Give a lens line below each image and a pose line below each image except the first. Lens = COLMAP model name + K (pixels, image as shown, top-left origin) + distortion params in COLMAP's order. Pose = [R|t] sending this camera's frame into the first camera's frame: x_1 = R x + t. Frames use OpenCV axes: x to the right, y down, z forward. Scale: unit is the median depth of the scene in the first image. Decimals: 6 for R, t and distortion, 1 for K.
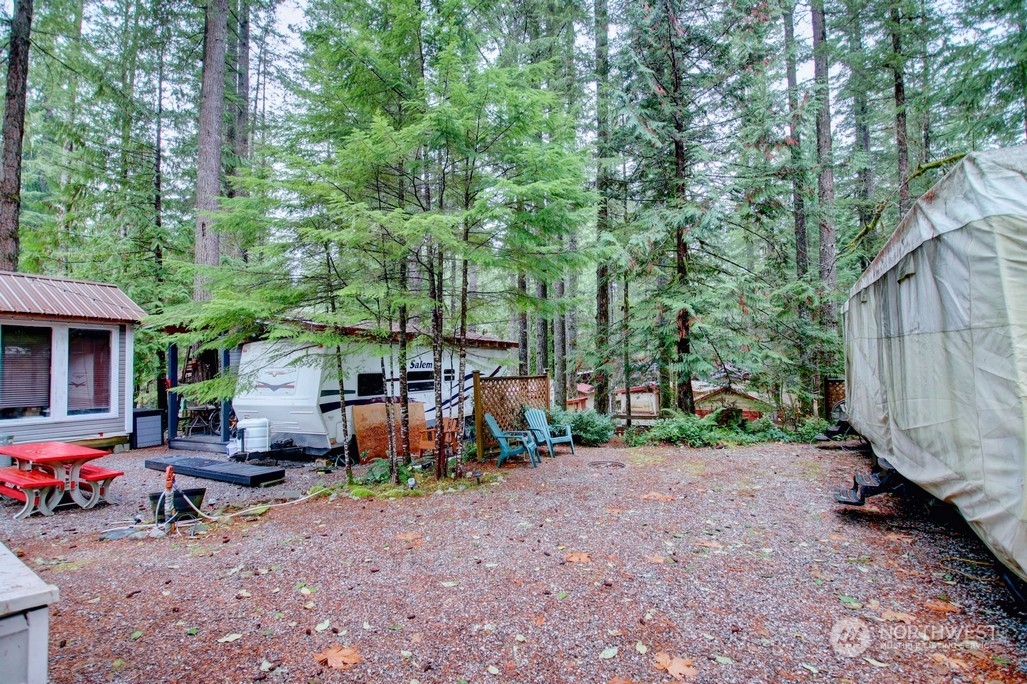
lens RADIAL K [[477.7, 0, 512.6], [0, 477.7, 344.6], [0, 0, 1]] dist [0.013709, -0.024402]
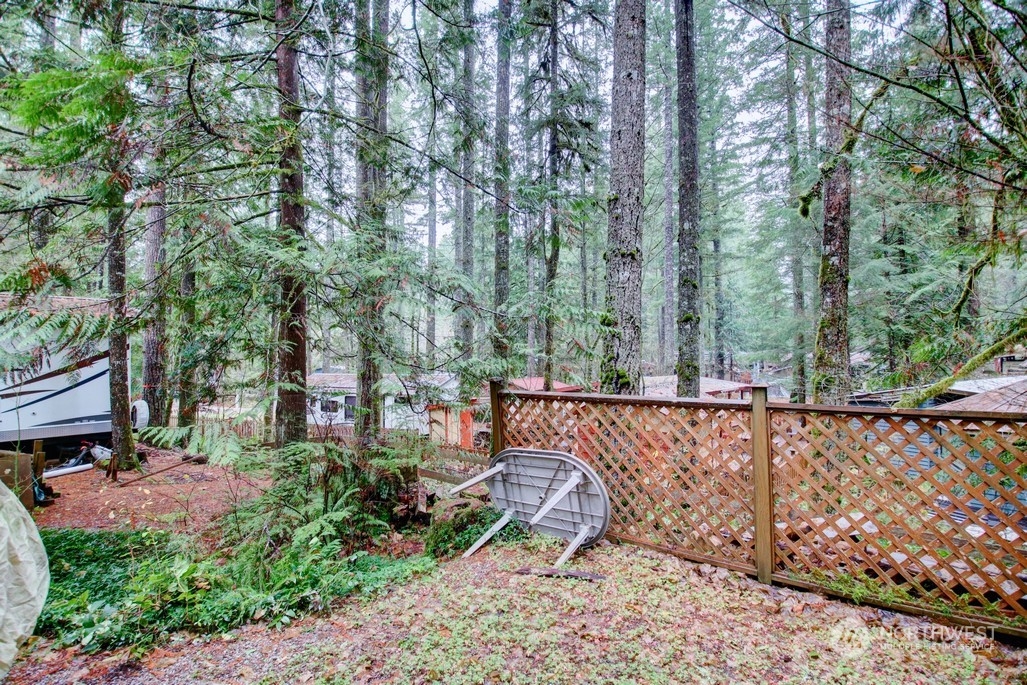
lens RADIAL K [[477.7, 0, 510.7], [0, 477.7, 351.1], [0, 0, 1]] dist [0.013709, -0.024402]
pose [[0.979032, 0.006050, -0.203618, 1.144403], [0.002300, 0.999167, 0.040750, 0.042434], [0.203695, -0.040364, 0.978202, 0.999929]]
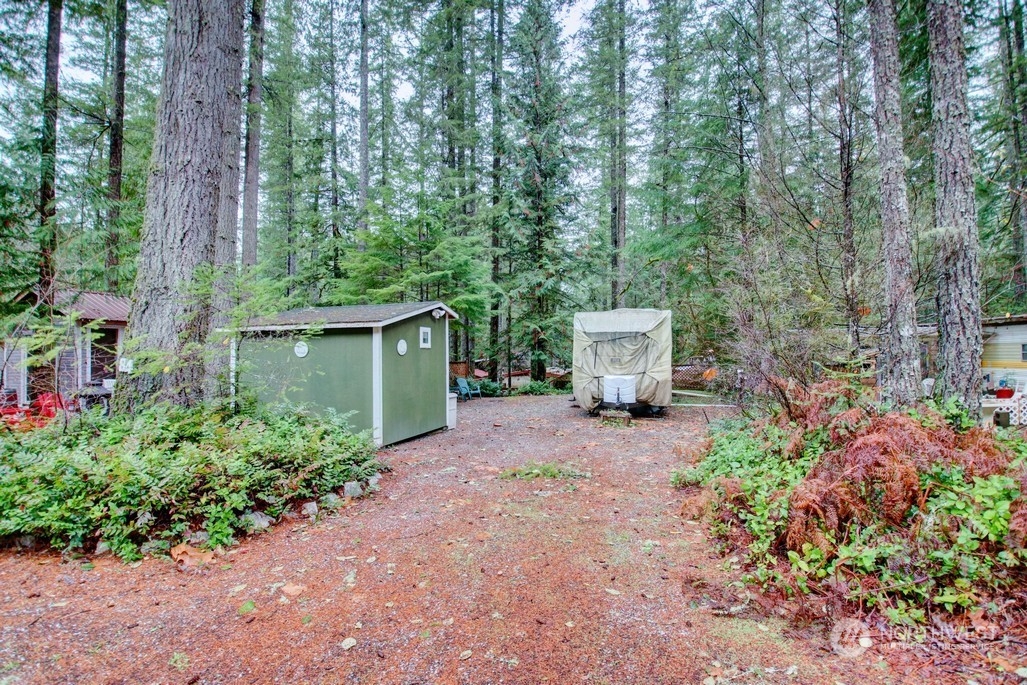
lens RADIAL K [[477.7, 0, 507.4], [0, 477.7, 343.9], [0, 0, 1]] dist [0.013709, -0.024402]
pose [[0.975693, 0.014762, 0.218646, -0.233017], [-0.019756, 0.999591, 0.020669, -0.060109], [-0.218252, -0.024487, 0.975585, -1.127853]]
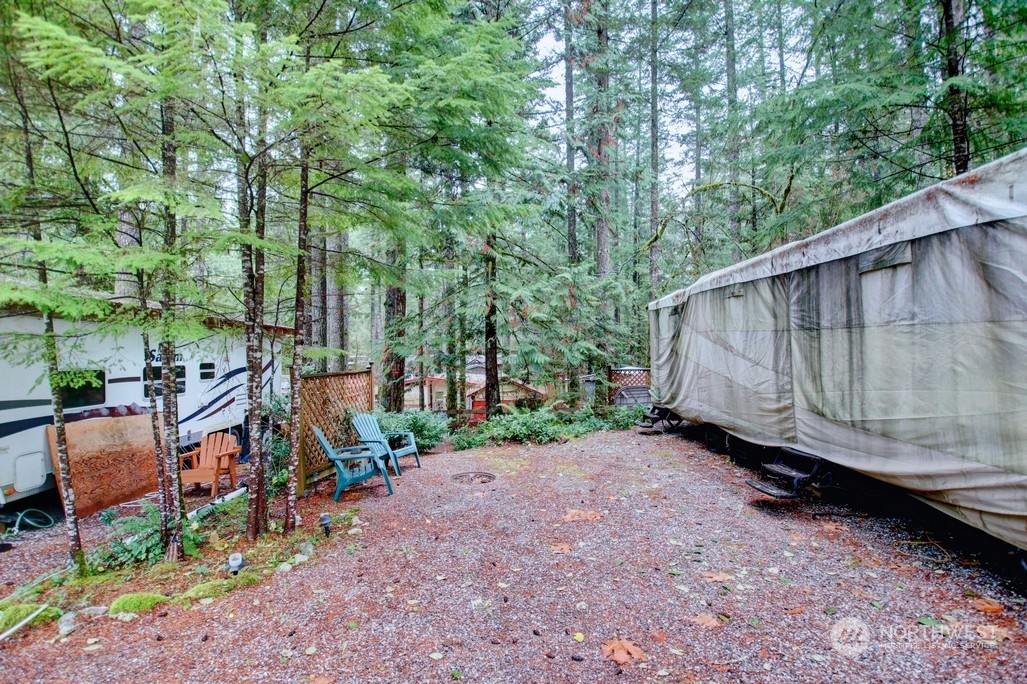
lens RADIAL K [[477.7, 0, 513.8], [0, 477.7, 343.8], [0, 0, 1]] dist [0.013709, -0.024402]
pose [[0.863671, 0.013038, 0.503887, -0.152597], [-0.021134, 0.999723, 0.010356, 0.010002], [-0.503612, -0.019594, 0.863708, 0.241686]]
